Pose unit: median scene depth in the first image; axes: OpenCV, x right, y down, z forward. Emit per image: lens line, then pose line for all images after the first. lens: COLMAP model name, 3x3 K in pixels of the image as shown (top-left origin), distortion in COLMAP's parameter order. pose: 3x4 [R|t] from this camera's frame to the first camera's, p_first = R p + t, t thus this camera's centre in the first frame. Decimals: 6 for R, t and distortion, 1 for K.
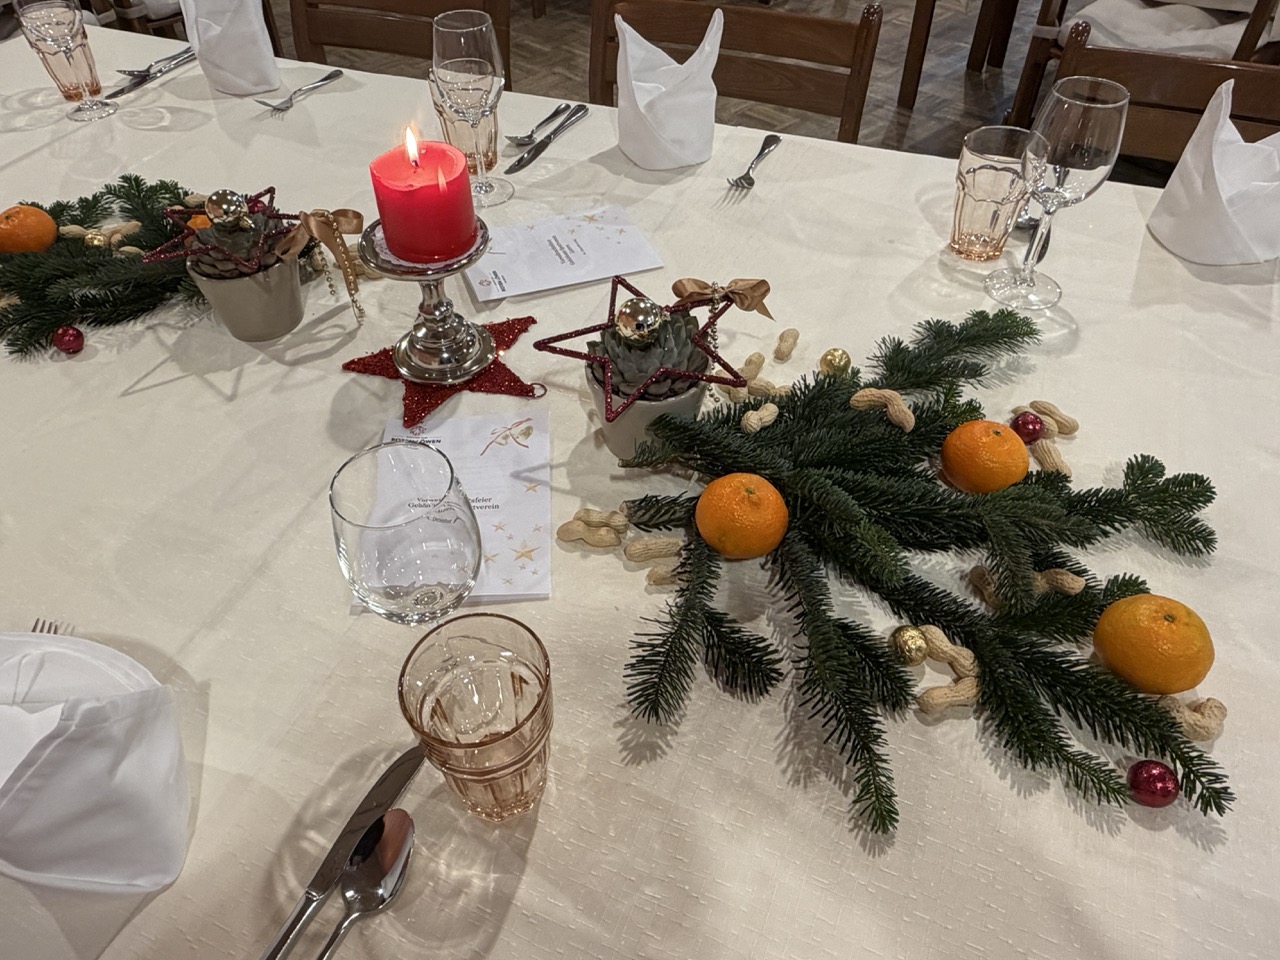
lens RADIAL K [[838.5, 0, 628.7], [0, 838.5, 483.4], [0, 0, 1]] dist [-0.003244, 0.000365]
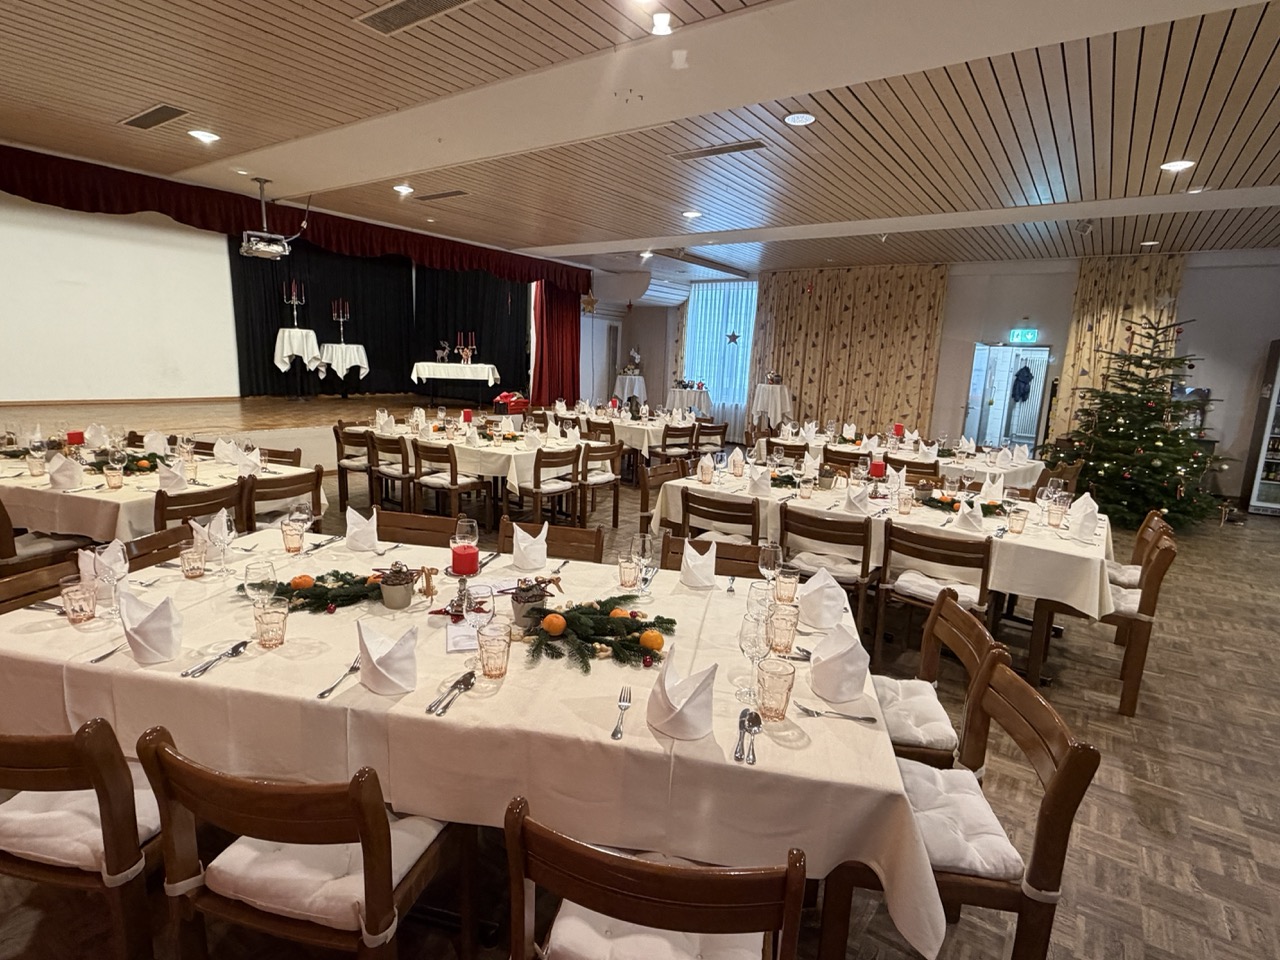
lens RADIAL K [[663.3, 0, 638.7], [0, 663.3, 485.9], [0, 0, 1]] dist [-0.001356, -0.000322]
pose [[0.975642, 0.028103, 0.217562, -0.130590], [0.103674, 0.814946, -0.570189, 1.003082], [-0.193325, 0.578856, 0.792182, -1.443044]]
